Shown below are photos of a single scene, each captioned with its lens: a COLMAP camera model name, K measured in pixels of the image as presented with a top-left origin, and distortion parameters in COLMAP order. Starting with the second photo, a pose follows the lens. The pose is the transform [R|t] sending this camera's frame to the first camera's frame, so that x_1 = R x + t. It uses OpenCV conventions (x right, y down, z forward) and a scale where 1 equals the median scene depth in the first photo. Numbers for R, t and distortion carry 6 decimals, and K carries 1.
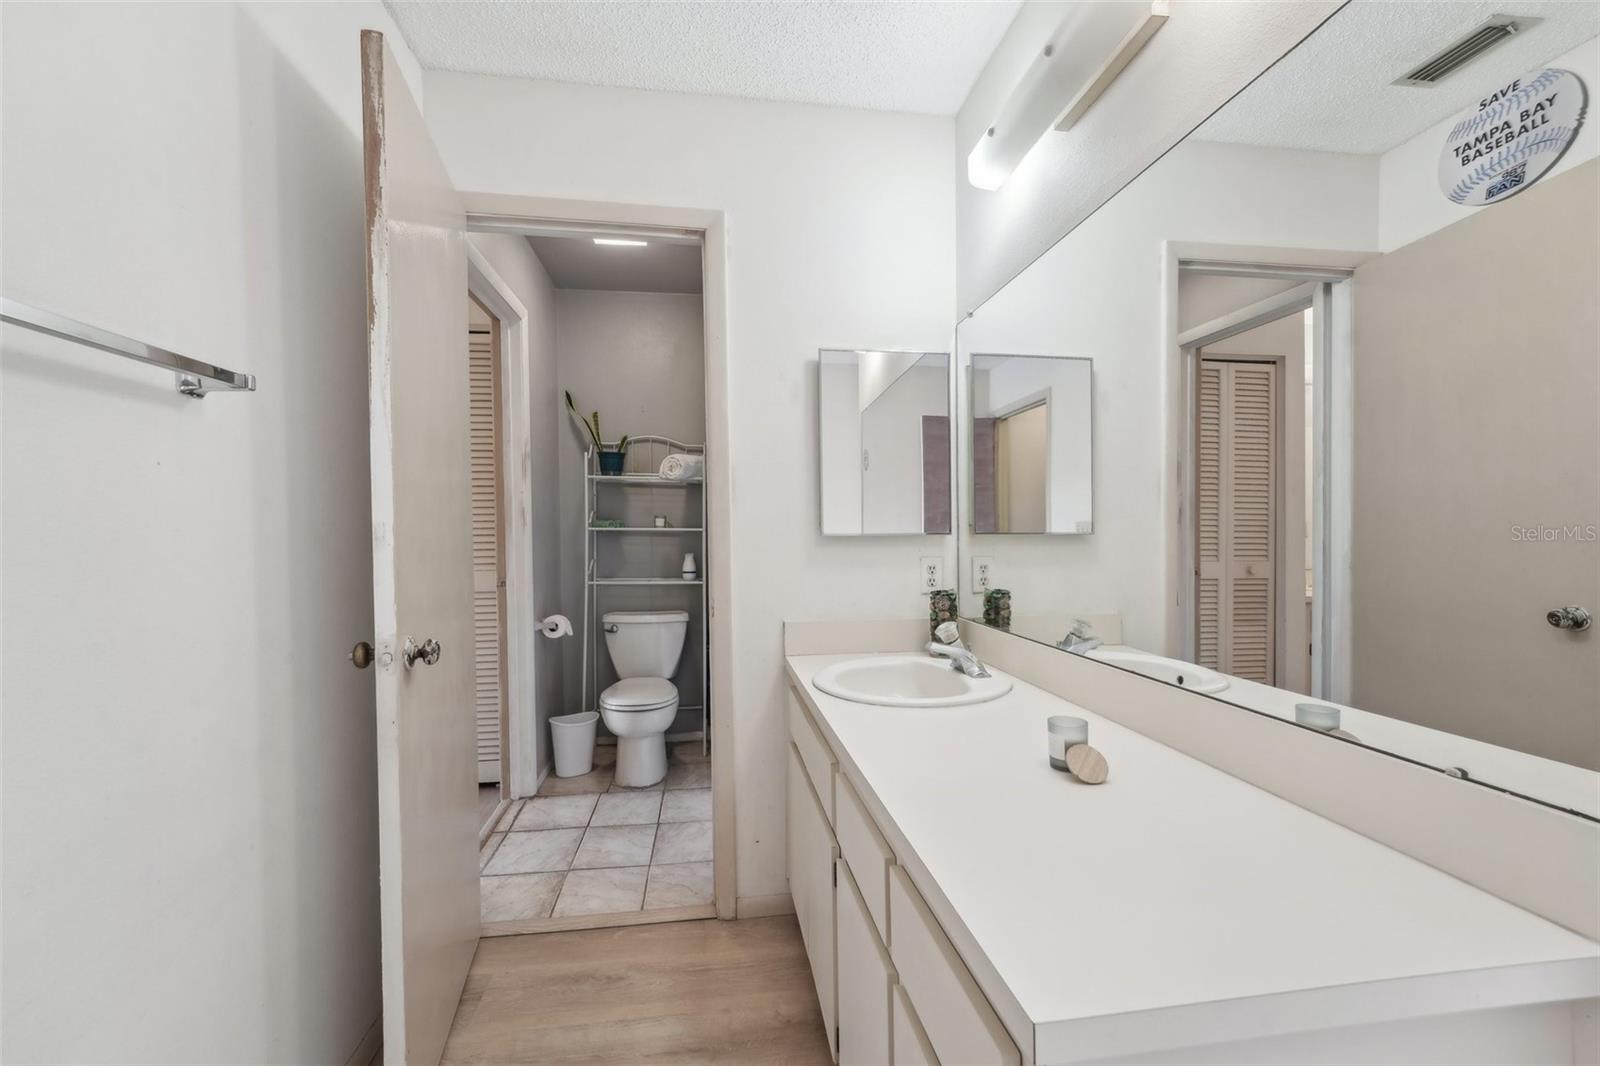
lens RADIAL K [[655.7, 0, 806.8], [0, 655.7, 537.3], [0, 0, 1]] dist [0.002689, 0.000491]
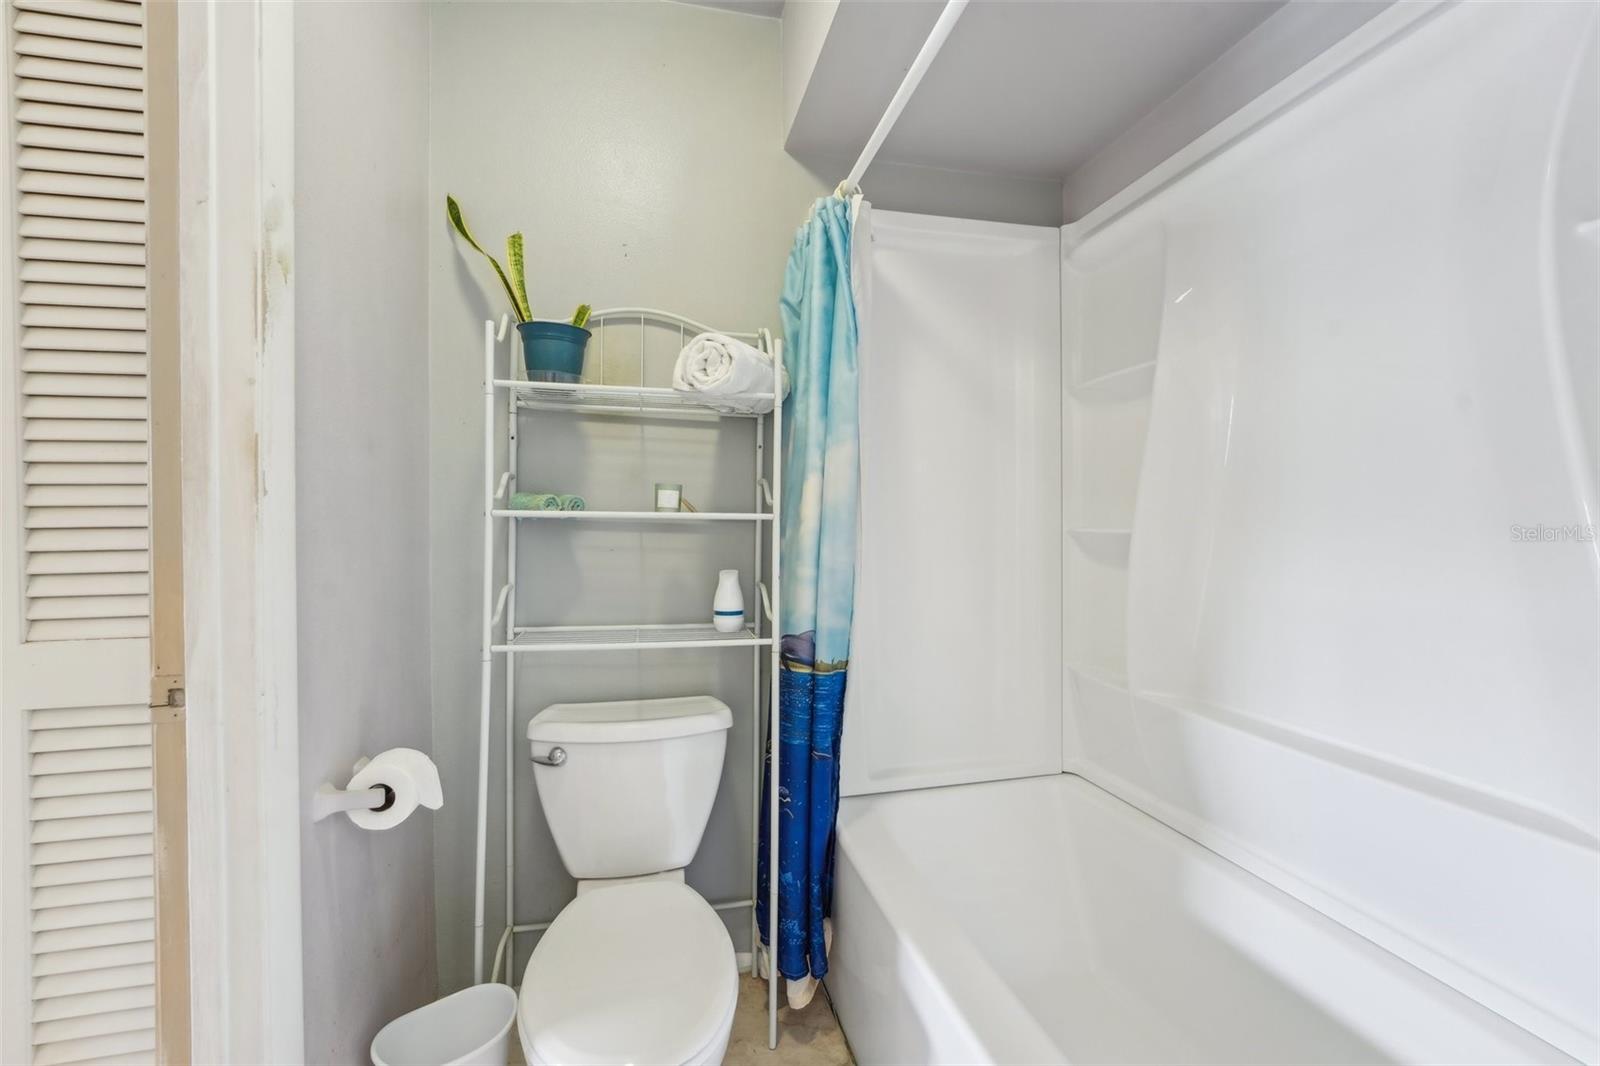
lens RADIAL K [[660.1, 0, 806.7], [0, 660.1, 525.6], [0, 0, 1]] dist [-0.028491, -0.000256]
pose [[0.994705, 0.008346, 0.102431, -0.177918], [-0.007844, 0.999955, -0.005301, -0.004002], [-0.102471, 0.004470, 0.994726, 0.564168]]
